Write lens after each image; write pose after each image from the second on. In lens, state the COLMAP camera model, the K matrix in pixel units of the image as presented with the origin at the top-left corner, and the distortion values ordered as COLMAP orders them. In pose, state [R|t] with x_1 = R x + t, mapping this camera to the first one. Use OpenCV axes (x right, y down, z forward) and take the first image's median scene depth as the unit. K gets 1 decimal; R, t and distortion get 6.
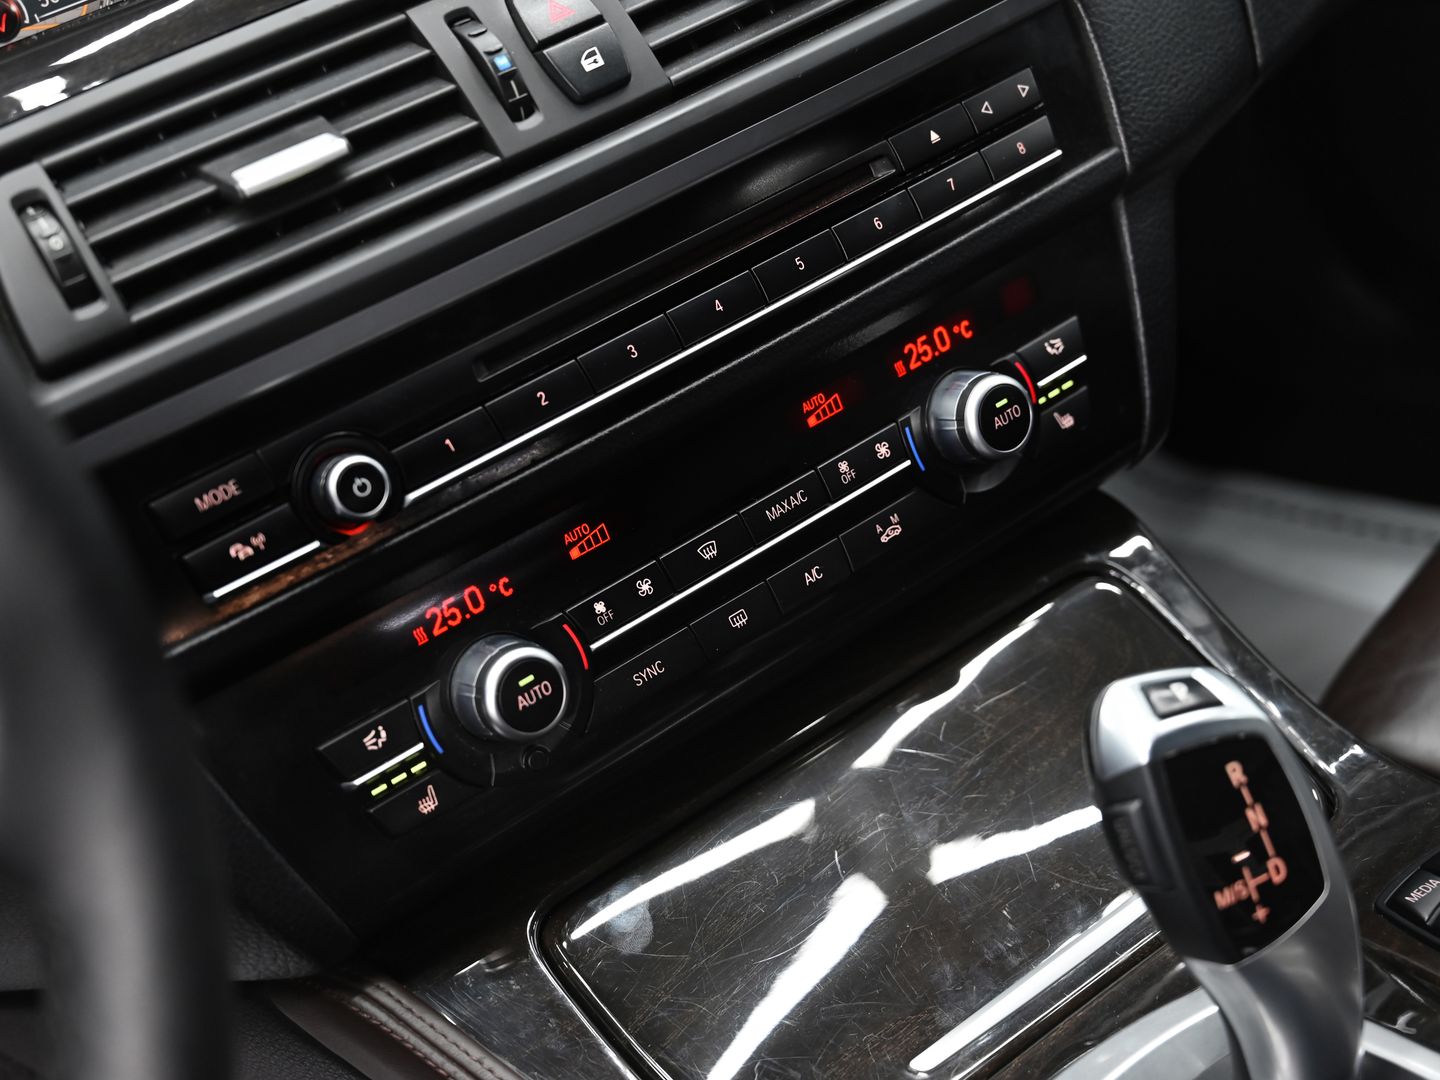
lens RADIAL K [[2294.4, 0, 720.0], [0, 2294.4, 540.0], [0, 0, 1]] dist [0.026617, -0.230349]
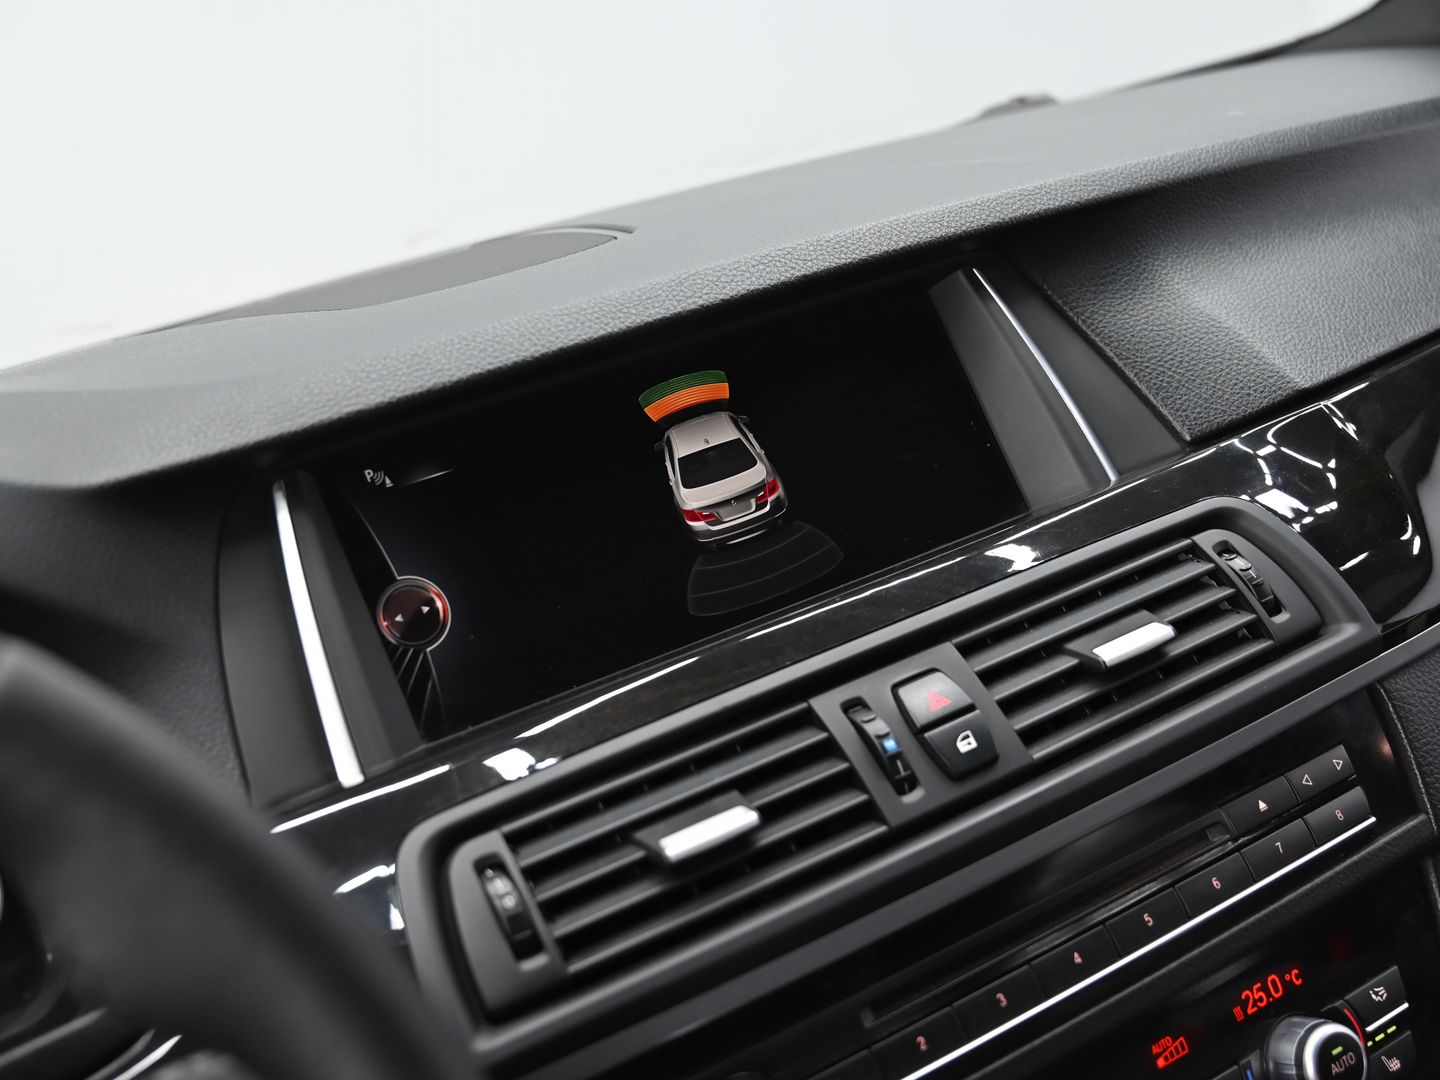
lens RADIAL K [[1754.9, 0, 720.0], [0, 1754.9, 540.0], [0, 0, 1]] dist [-0.068891, 0.143427]
pose [[0.987952, -0.007102, -0.154600, -0.039982], [-0.037157, 0.958844, -0.281491, -0.051810], [0.150236, 0.283844, 0.947028, 0.111316]]
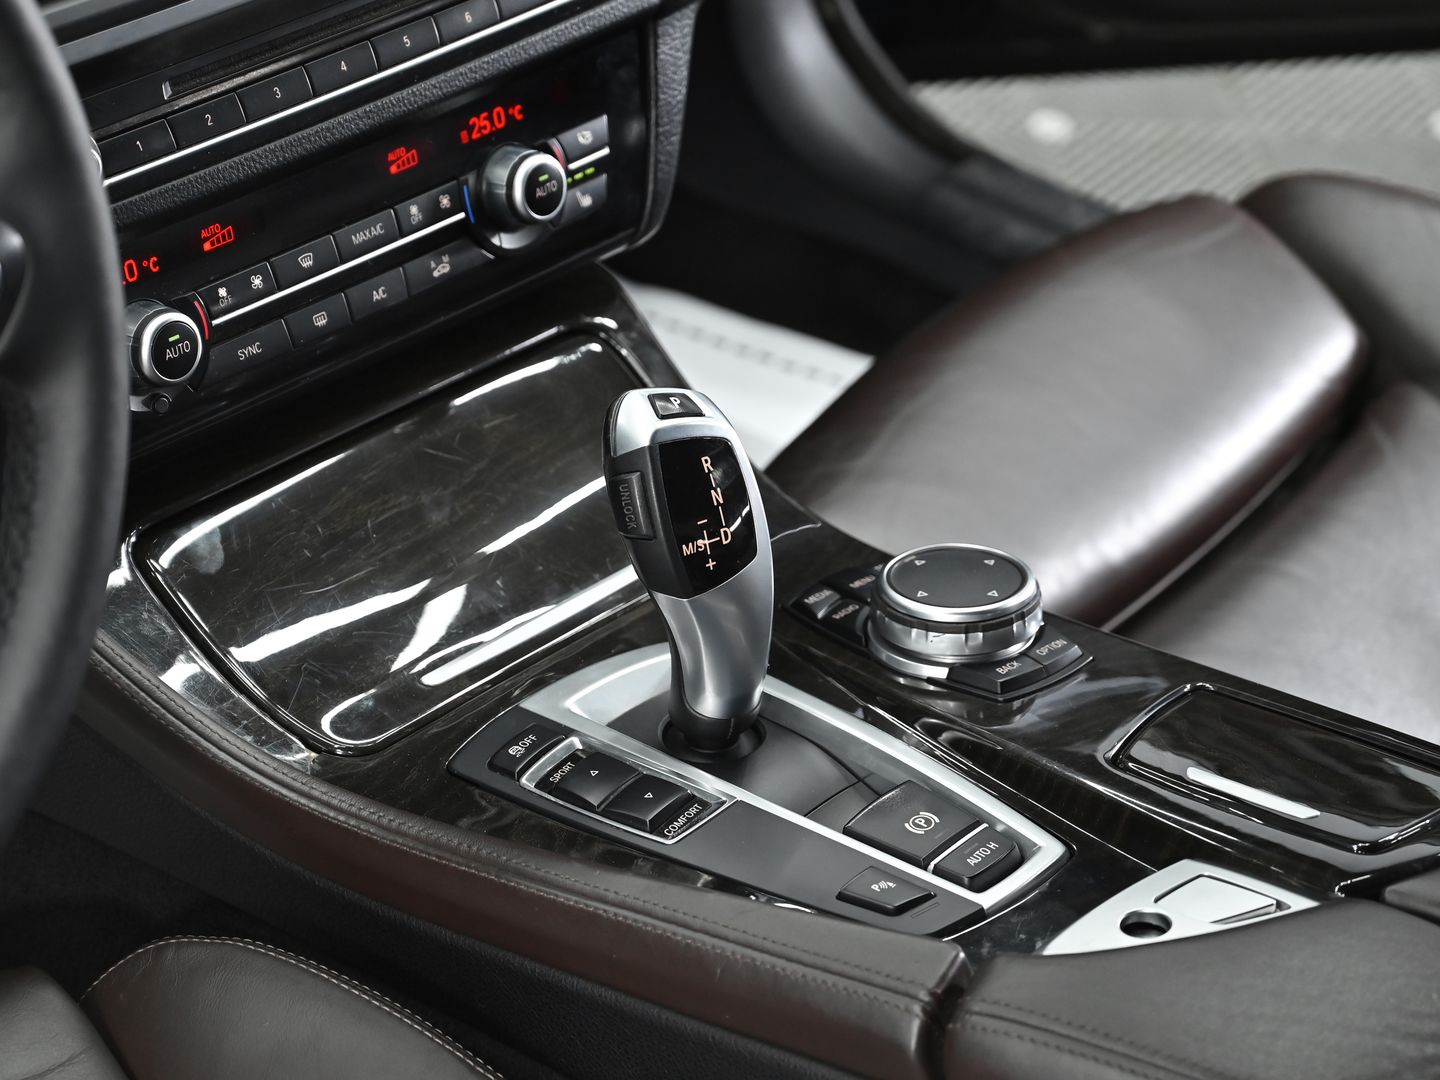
lens RADIAL K [[3820.1, 0, 719.5], [0, 3820.1, 561.0], [0, 0, 1]] dist [-0.017843, -0.278438]
pose [[0.956915, 0.122826, 0.263110, -0.319228], [-0.132932, 0.990905, 0.020890, 0.094114], [-0.258151, -0.054965, 0.964540, -1.070202]]
